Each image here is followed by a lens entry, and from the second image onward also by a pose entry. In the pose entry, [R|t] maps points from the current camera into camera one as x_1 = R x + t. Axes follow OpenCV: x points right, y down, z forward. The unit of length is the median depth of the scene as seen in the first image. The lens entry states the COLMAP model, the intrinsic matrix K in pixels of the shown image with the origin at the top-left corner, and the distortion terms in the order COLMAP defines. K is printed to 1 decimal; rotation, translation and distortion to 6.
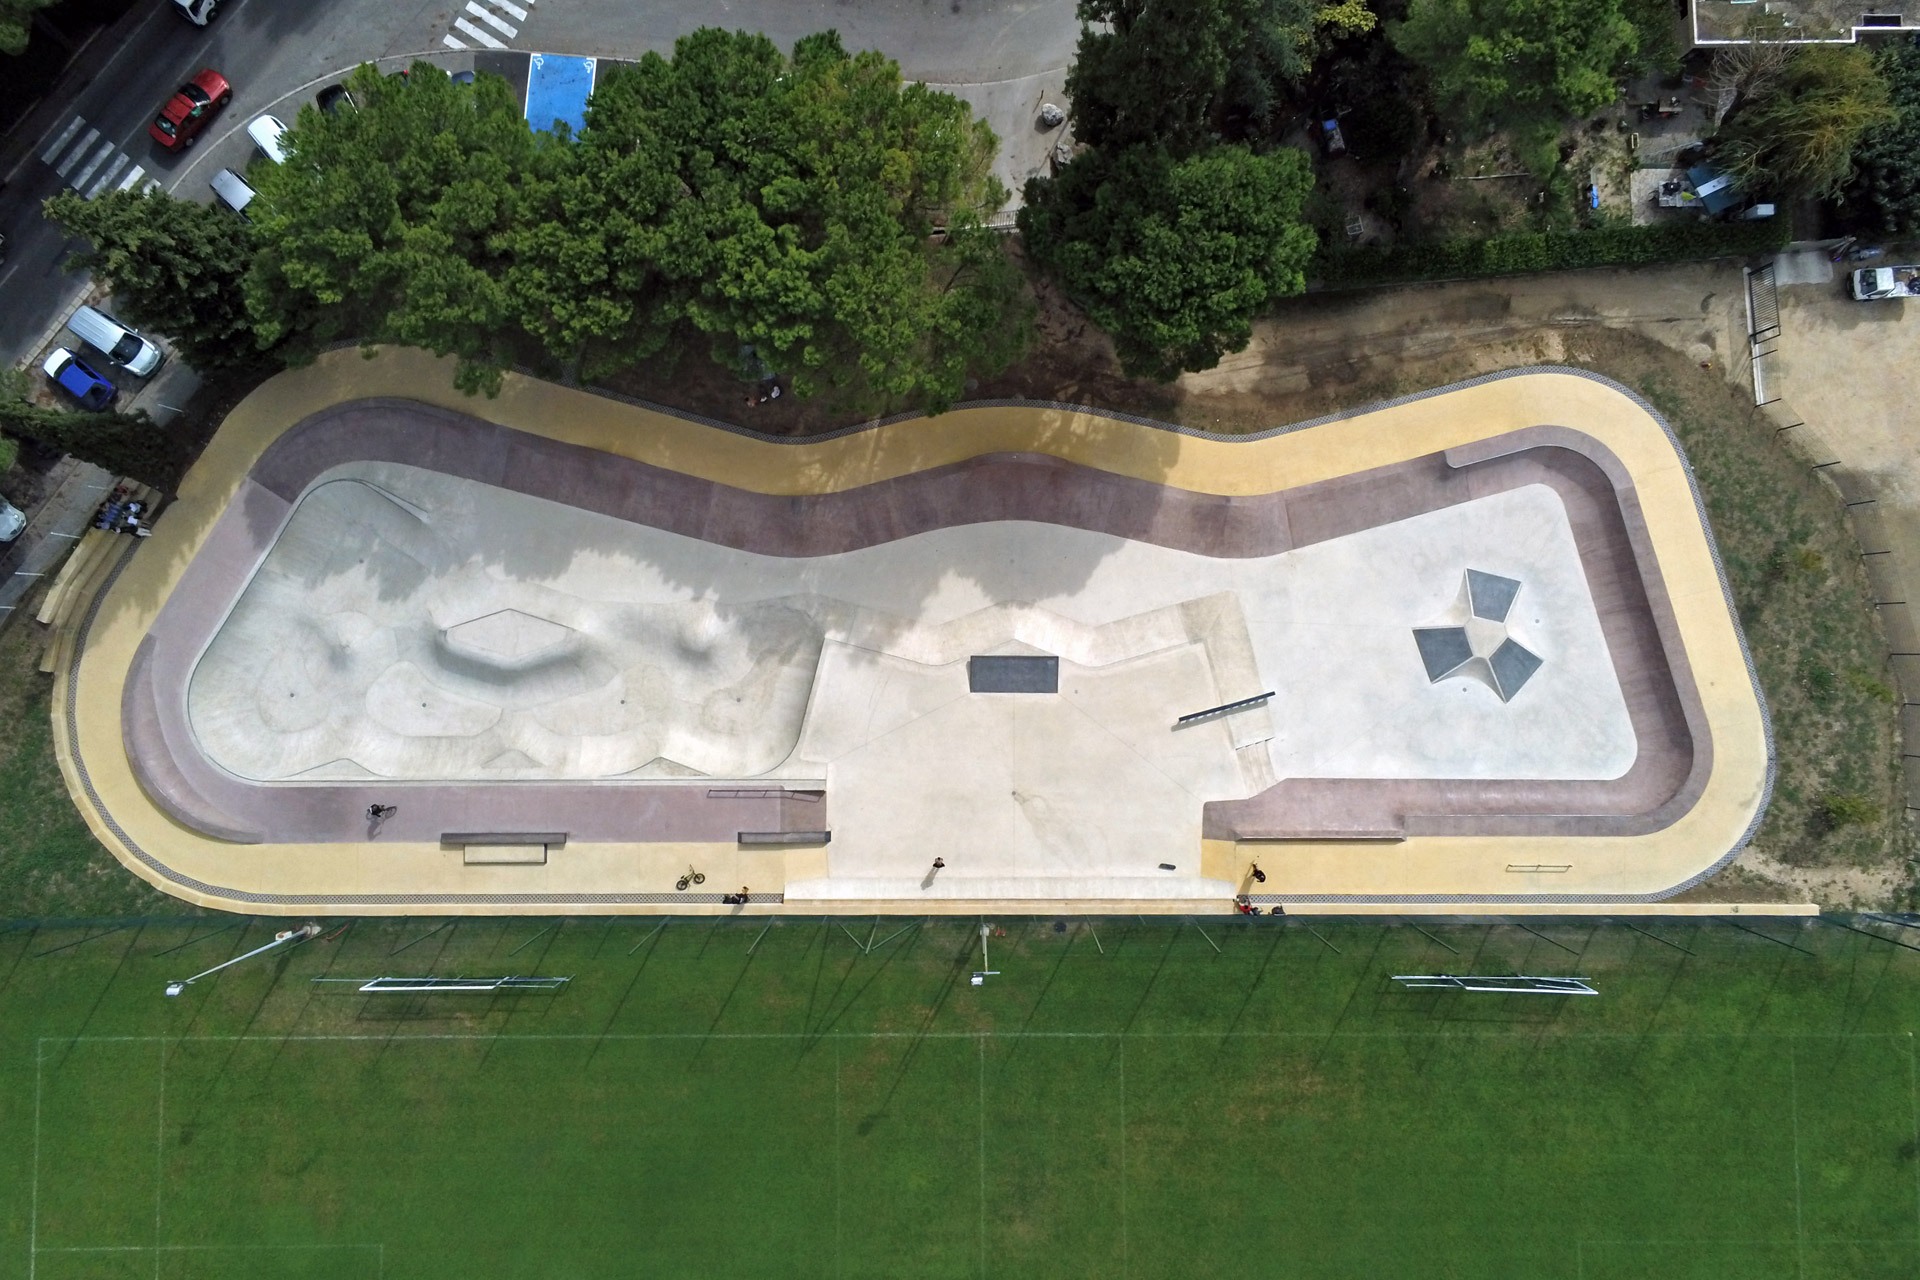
lens RADIAL K [[1523.0, 0, 962.7], [0, 1523.0, 669.5], [0, 0, 1]] dist [0.011776, -0.007346]
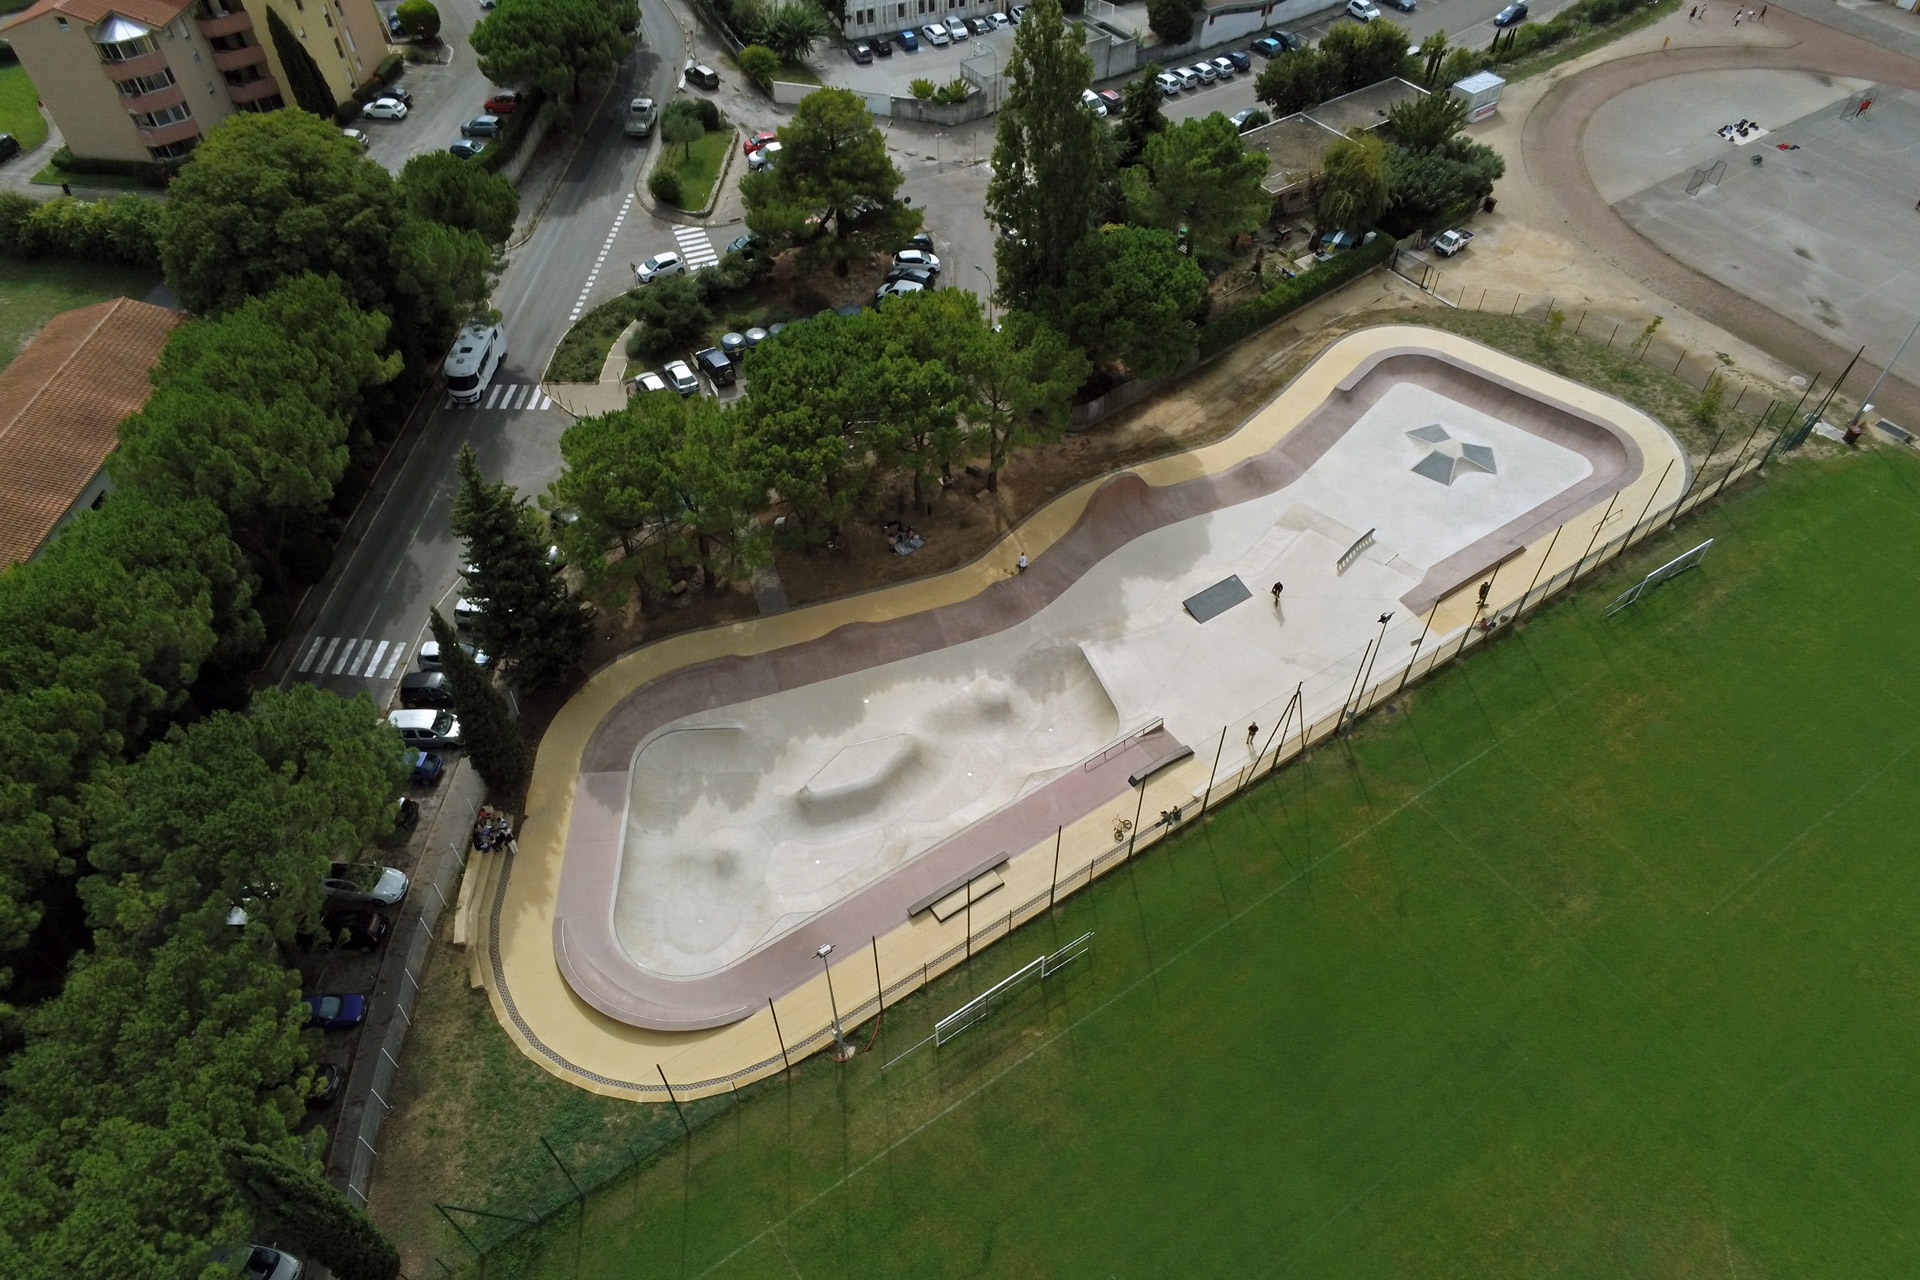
lens RADIAL K [[1523.0, 0, 962.7], [0, 1523.0, 669.5], [0, 0, 1]] dist [0.011776, -0.007346]
pose [[0.814077, -0.395924, 0.424880, -0.688715], [0.579550, 0.600977, -0.550408, 0.603407], [-0.037424, 0.694314, 0.718699, 0.144770]]
